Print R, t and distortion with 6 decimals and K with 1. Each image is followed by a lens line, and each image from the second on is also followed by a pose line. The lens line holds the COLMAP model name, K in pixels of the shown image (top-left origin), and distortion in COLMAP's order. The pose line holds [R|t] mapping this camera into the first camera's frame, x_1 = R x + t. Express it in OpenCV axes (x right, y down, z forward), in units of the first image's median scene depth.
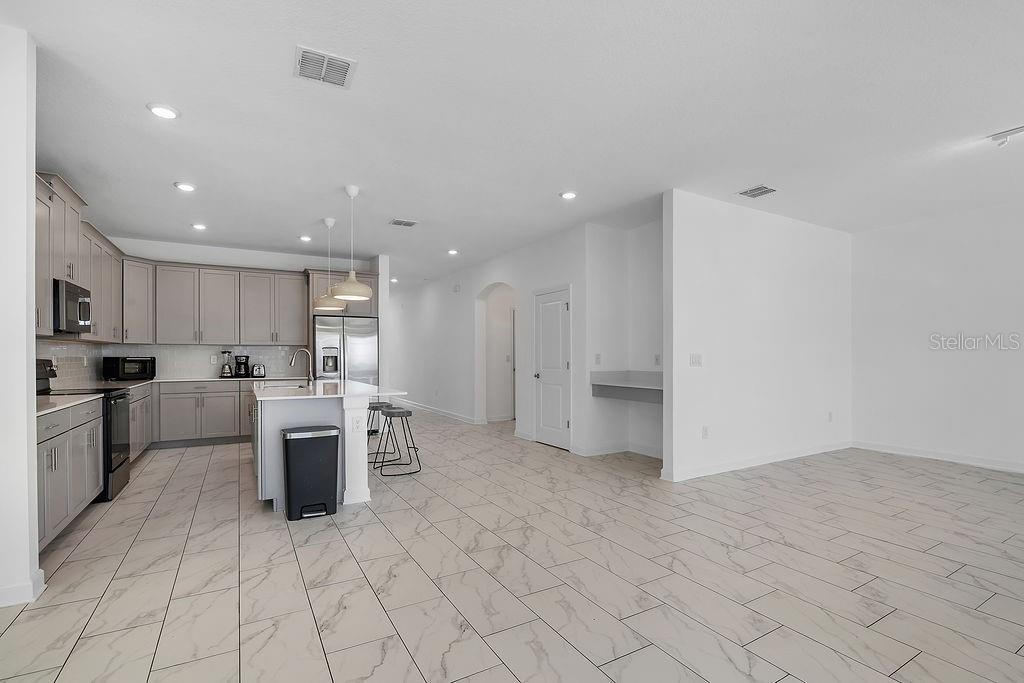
lens RADIAL K [[478.1, 0, 509.4], [0, 478.1, 342.2], [0, 0, 1]] dist [-0.015821, 0.000087]
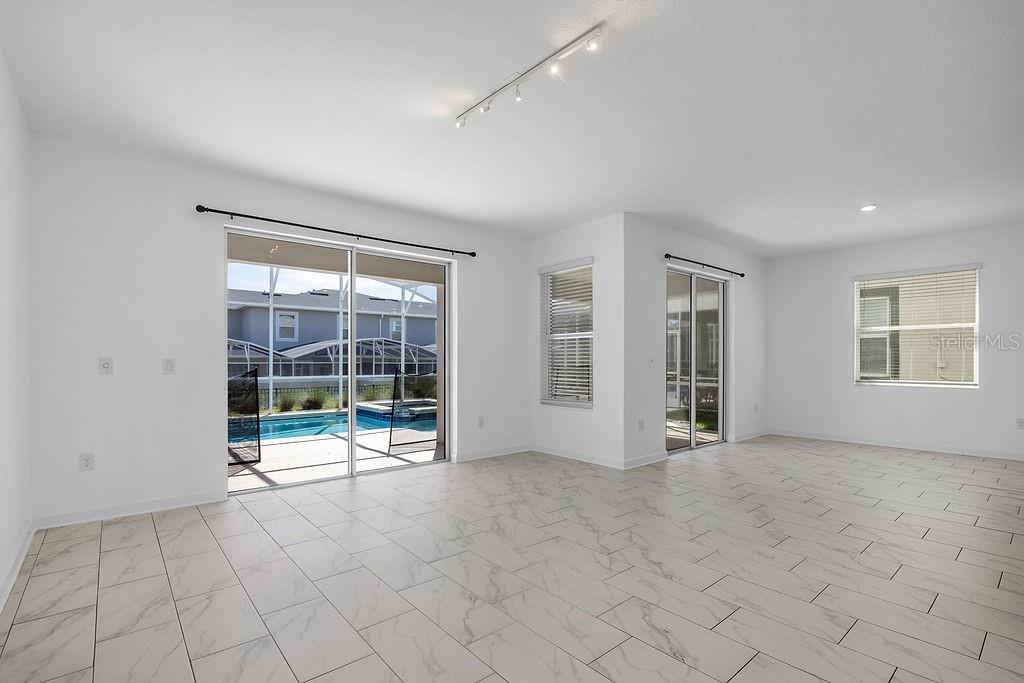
lens RADIAL K [[478.1, 0, 509.4], [0, 478.1, 342.2], [0, 0, 1]] dist [-0.015821, 0.000087]
pose [[-0.983481, -0.007916, -0.180840, 0.922690], [0.003614, 0.997986, -0.063339, 0.037442], [0.180977, -0.062946, -0.981471, 1.190653]]
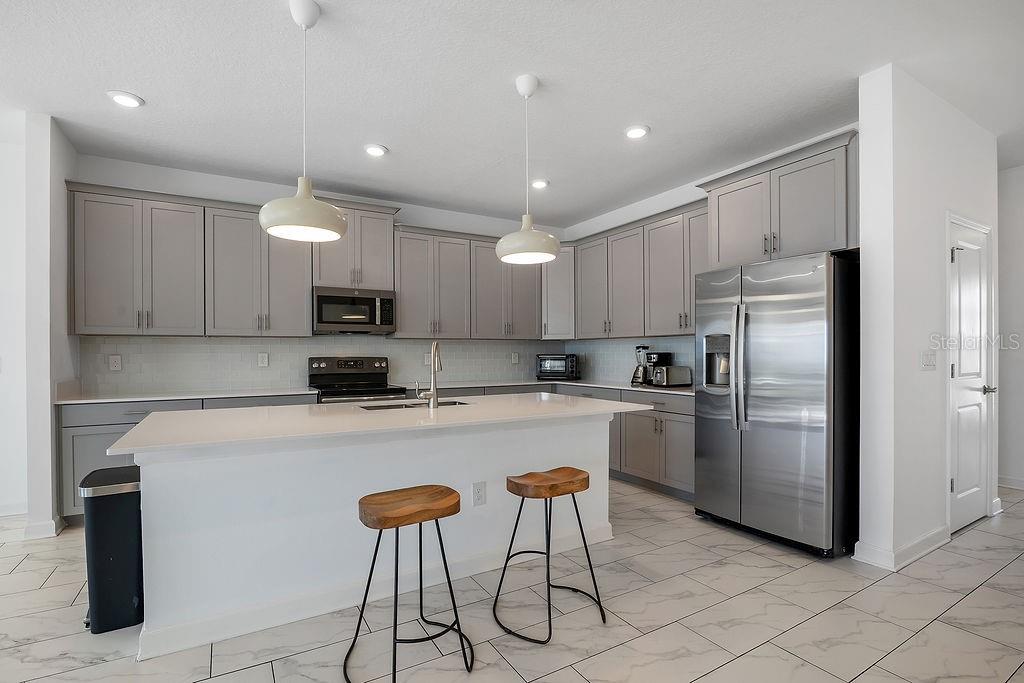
lens RADIAL K [[475.1, 0, 496.3], [0, 475.1, 352.2], [0, 0, 1]] dist [-0.017838, 0.000007]
pose [[-0.005003, -0.000370, -0.999987, 0.142183], [0.032018, 0.999487, -0.000530, 0.031276], [0.999475, -0.032020, -0.004989, 1.146368]]
